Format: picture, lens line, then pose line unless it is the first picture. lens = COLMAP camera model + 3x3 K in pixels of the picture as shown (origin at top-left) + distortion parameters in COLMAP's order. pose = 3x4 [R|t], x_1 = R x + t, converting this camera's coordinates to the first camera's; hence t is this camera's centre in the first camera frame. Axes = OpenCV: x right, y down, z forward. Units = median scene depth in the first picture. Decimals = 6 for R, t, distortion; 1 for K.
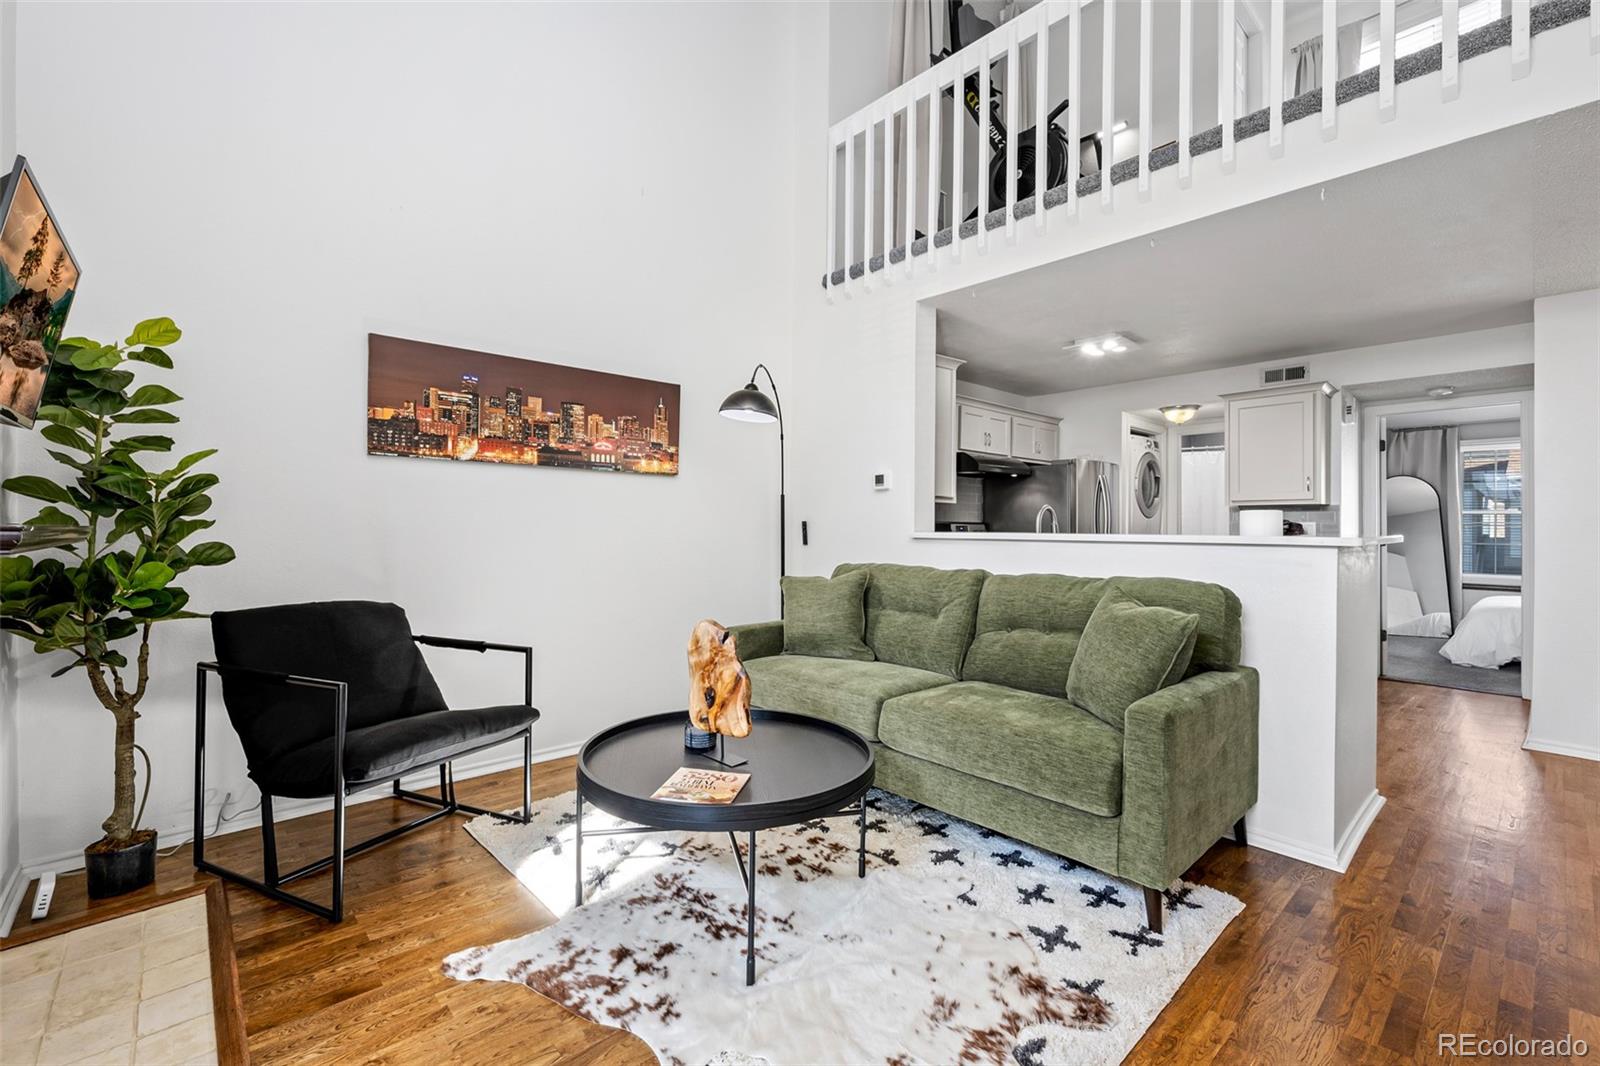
lens RADIAL K [[679.5, 0, 792.5], [0, 679.5, 523.5], [0, 0, 1]] dist [-0.011891, 0.000062]
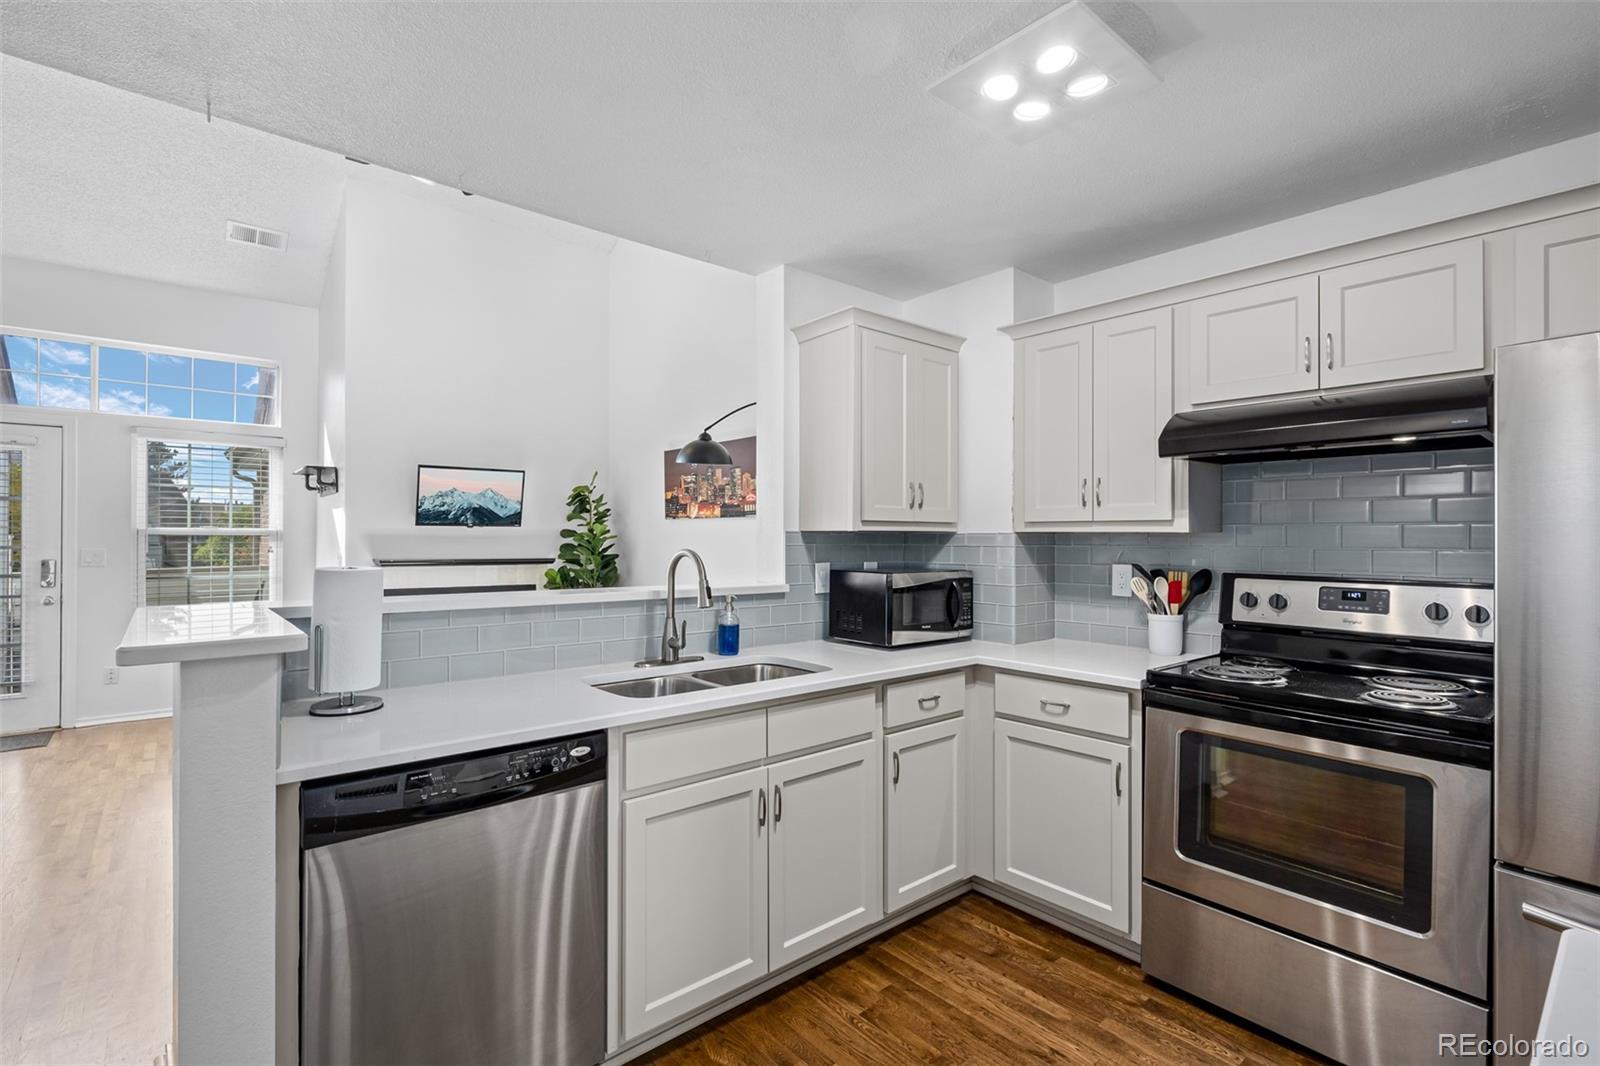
lens RADIAL K [[742.5, 0, 800.0], [0, 742.5, 533.0], [0, 0, 1]] dist [-0.001152, -0.000230]
pose [[-0.018204, -0.012466, -0.999757, 1.129213], [0.000037, 0.999922, -0.012469, -0.036149], [0.999834, -0.000264, -0.018202, 1.193201]]
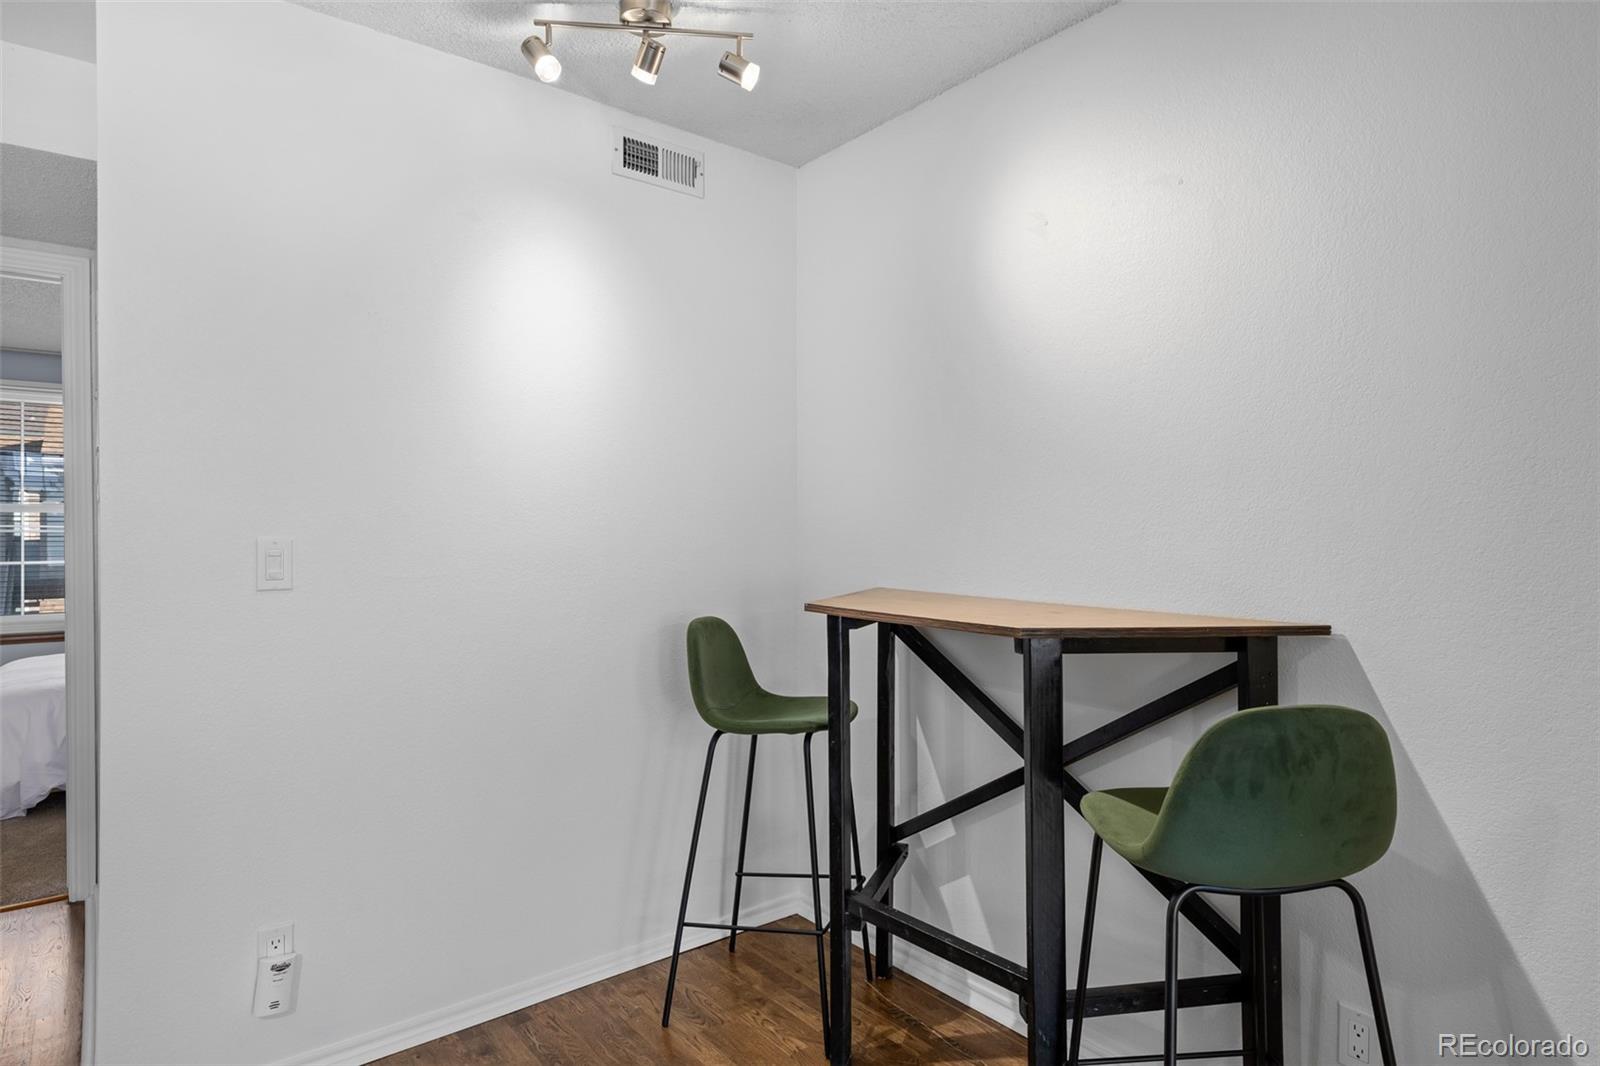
lens RADIAL K [[889.4, 0, 800.0], [0, 889.4, 533.0], [0, 0, 1]] dist [-0.000556, 0.000243]
pose [[0.047500, -0.011091, 0.998810, 0.689262], [-0.003693, 0.999930, 0.011279, -0.014950], [-0.998864, -0.004225, 0.047456, 0.642540]]
